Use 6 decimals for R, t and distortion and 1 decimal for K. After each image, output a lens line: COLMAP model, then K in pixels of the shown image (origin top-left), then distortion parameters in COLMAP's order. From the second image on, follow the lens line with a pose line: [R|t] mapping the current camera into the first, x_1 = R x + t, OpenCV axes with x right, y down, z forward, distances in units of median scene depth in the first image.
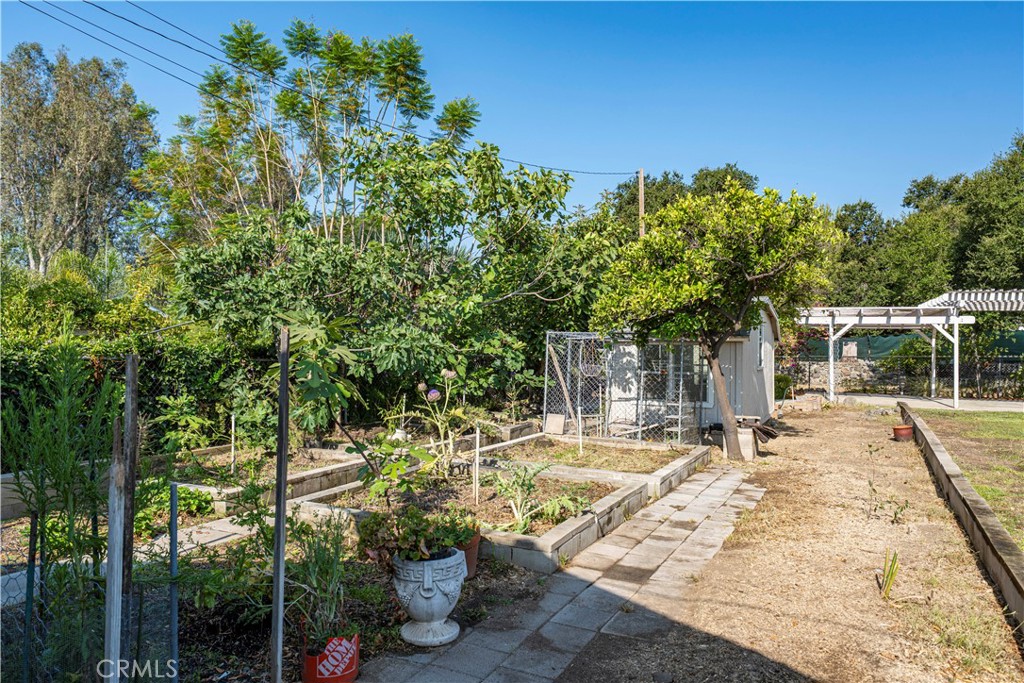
lens RADIAL K [[685.9, 0, 508.6], [0, 685.9, 332.8], [0, 0, 1]] dist [0.002170, 0.000323]
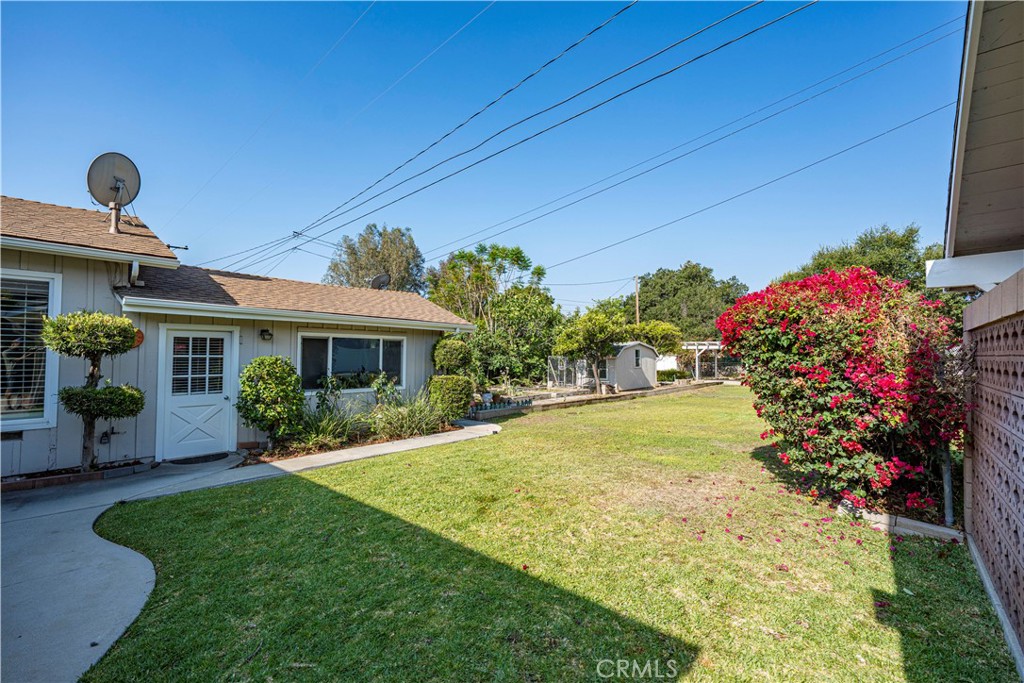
lens RADIAL K [[435.6, 0, 510.0], [0, 435.6, 342.0], [0, 0, 1]] dist [-0.001304, -0.000483]
pose [[0.964923, -0.019536, -0.261803, 0.276368], [0.015306, 0.999717, -0.018186, -0.021966], [0.262085, 0.013541, 0.964950, -0.686843]]
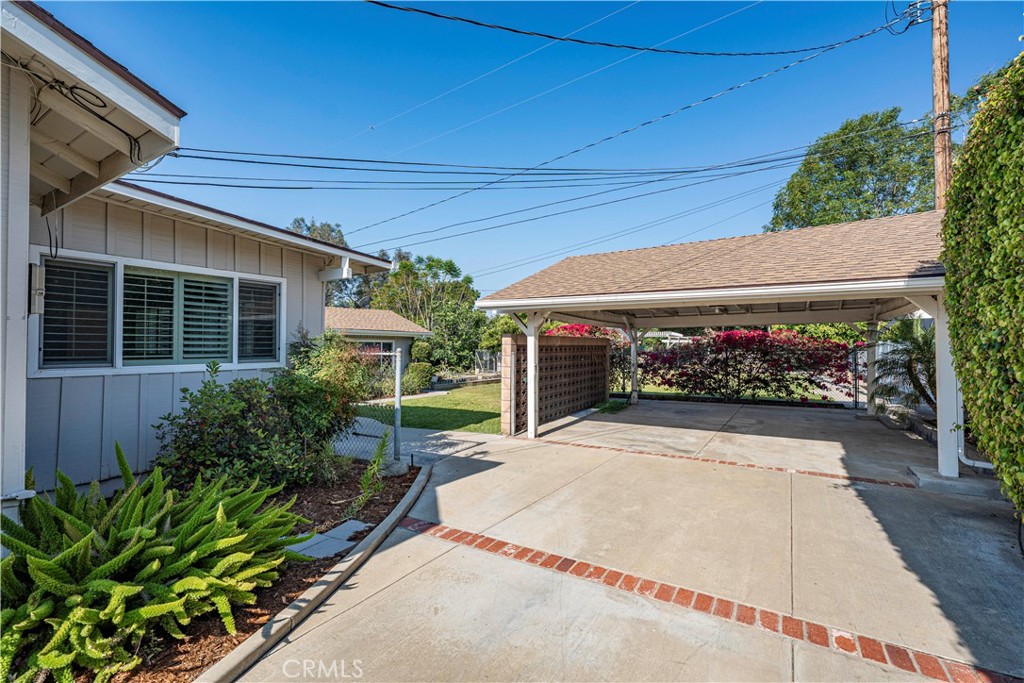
lens RADIAL K [[460.1, 0, 507.7], [0, 460.1, 338.7], [0, 0, 1]] dist [0.000413, -0.000019]
pose [[0.994263, -0.018741, -0.105312, 0.366168], [0.018680, 0.999824, -0.001564, -0.040645], [0.105323, -0.000412, 0.994438, -1.215837]]
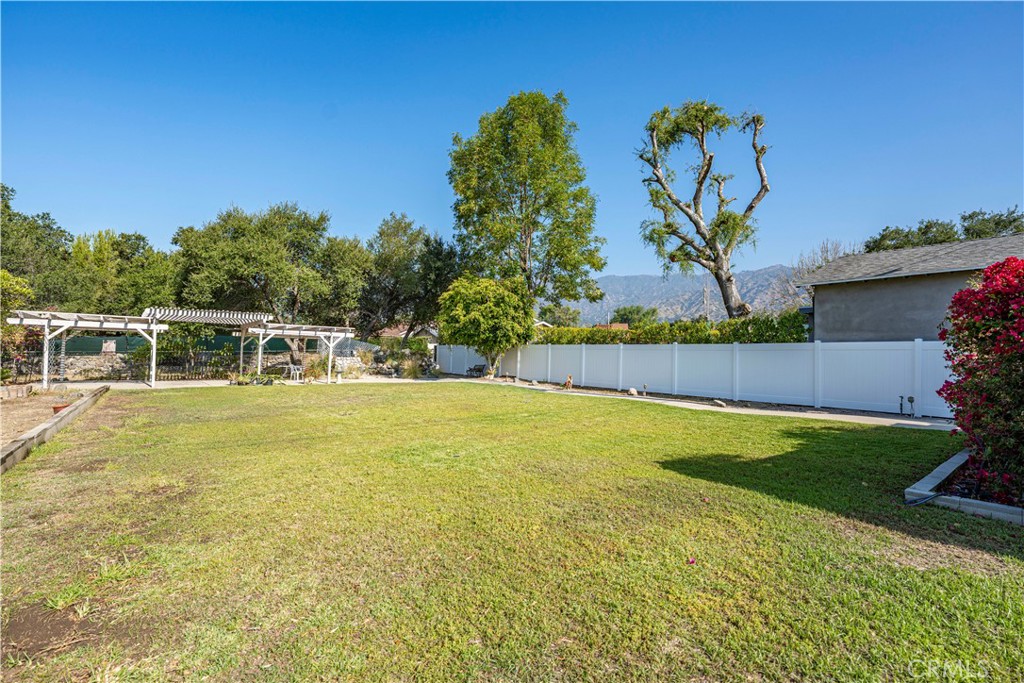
lens RADIAL K [[460.1, 0, 515.5], [0, 460.1, 341.3], [0, 0, 1]] dist [0.000413, -0.000019]
pose [[0.435108, 0.018662, 0.900185, 0.108976], [-0.030722, 0.999511, -0.005872, -0.006205], [-0.899854, -0.025100, 0.435468, -0.120876]]
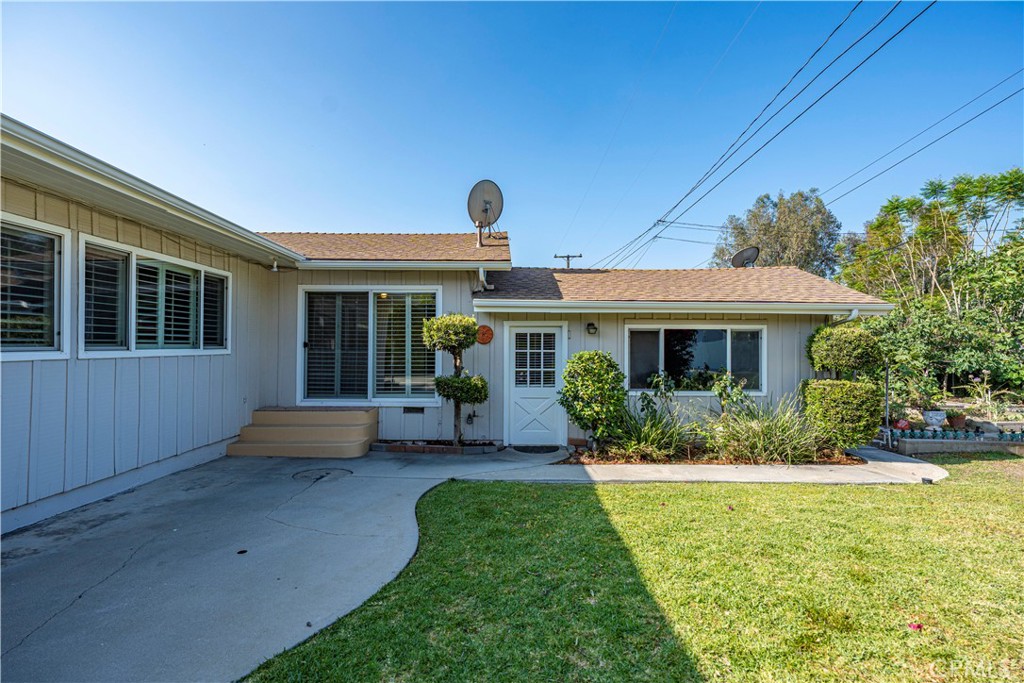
lens RADIAL K [[460.1, 0, 502.2], [0, 460.1, 340.3], [0, 0, 1]] dist [0.000413, -0.000019]
pose [[0.447320, -0.029349, -0.893892, 0.280373], [0.017835, 0.999555, -0.023893, -0.020651], [0.894196, -0.005255, 0.447645, -0.595573]]
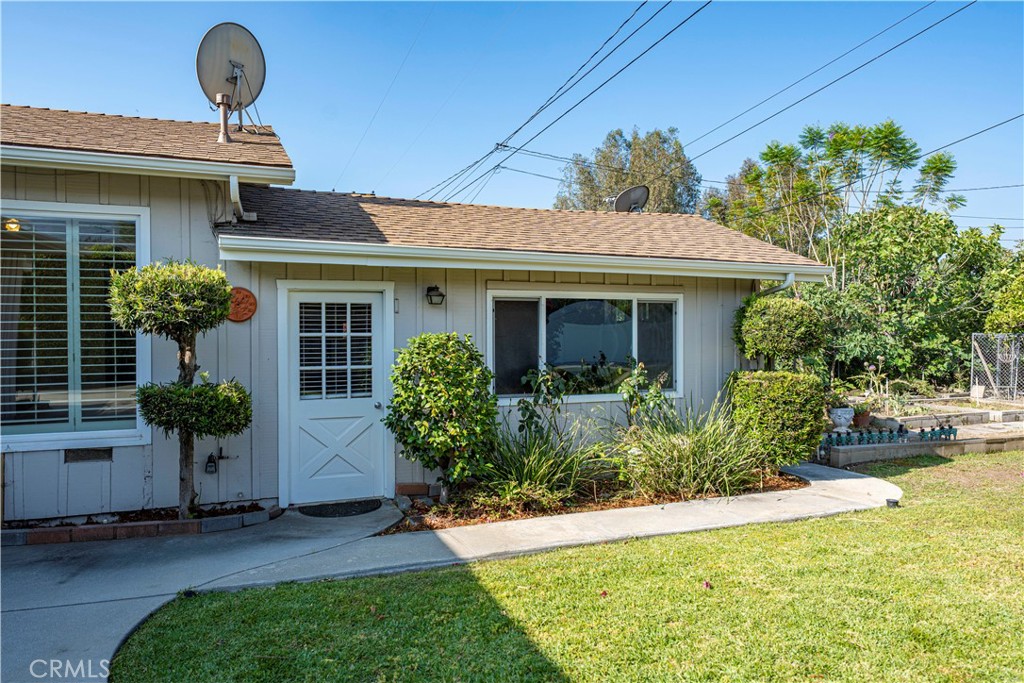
lens RADIAL K [[685.9, 0, 505.9], [0, 685.9, 340.3], [0, 0, 1]] dist [0.002170, 0.000323]
pose [[0.740761, -0.018114, -0.671525, 0.209206], [0.028743, 0.999576, 0.004744, -0.016018], [0.671154, -0.022815, 0.740967, -0.581230]]
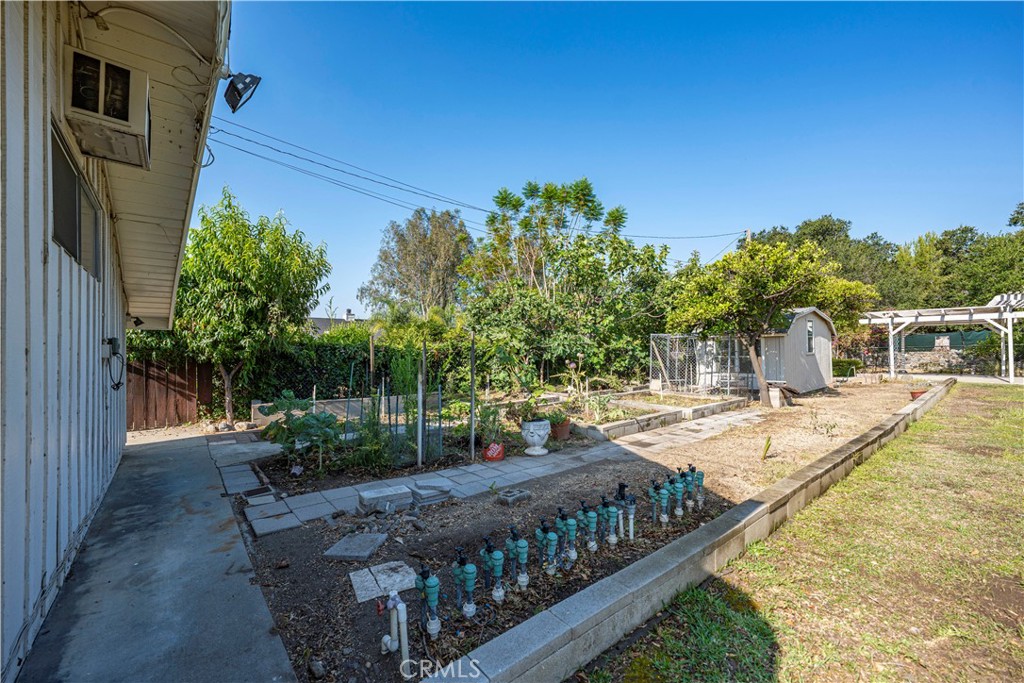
lens RADIAL K [[403.0, 0, 511.0], [0, 403.0, 342.6], [0, 0, 1]] dist [0.009590, 0.000280]
pose [[0.919906, -0.028810, -0.391079, 0.087215], [0.029301, 0.999560, -0.004712, 0.009371], [0.391043, -0.007124, 0.920345, -0.087207]]
